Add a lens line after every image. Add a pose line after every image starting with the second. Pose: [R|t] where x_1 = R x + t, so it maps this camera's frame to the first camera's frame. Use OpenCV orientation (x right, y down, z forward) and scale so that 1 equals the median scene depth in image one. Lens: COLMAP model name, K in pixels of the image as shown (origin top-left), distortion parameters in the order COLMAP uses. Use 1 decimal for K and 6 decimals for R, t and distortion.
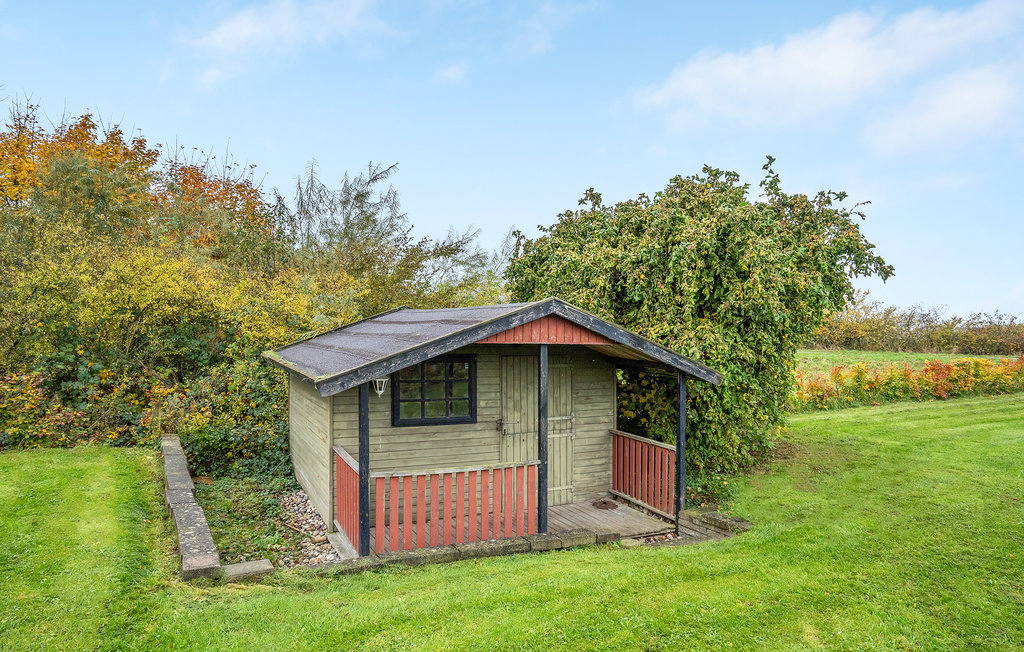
lens RADIAL K [[709.2, 0, 512.0], [0, 709.2, 326.0], [0, 0, 1]] dist [-0.005454, -0.000625]
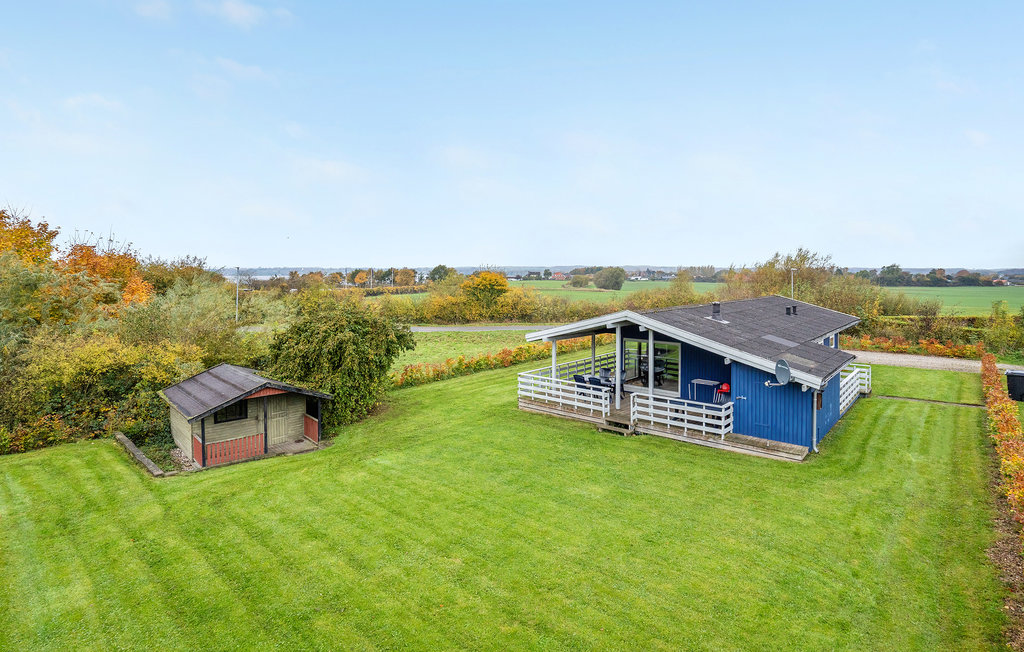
lens RADIAL K [[548.4, 0, 512.5], [0, 548.4, 260.8], [0, 0, 1]] dist [-0.001568, 0.000551]
pose [[0.955588, -0.015451, 0.294302, 0.321537], [0.024915, 0.999285, -0.028437, -0.398849], [-0.293652, 0.034507, 0.955289, -1.421111]]
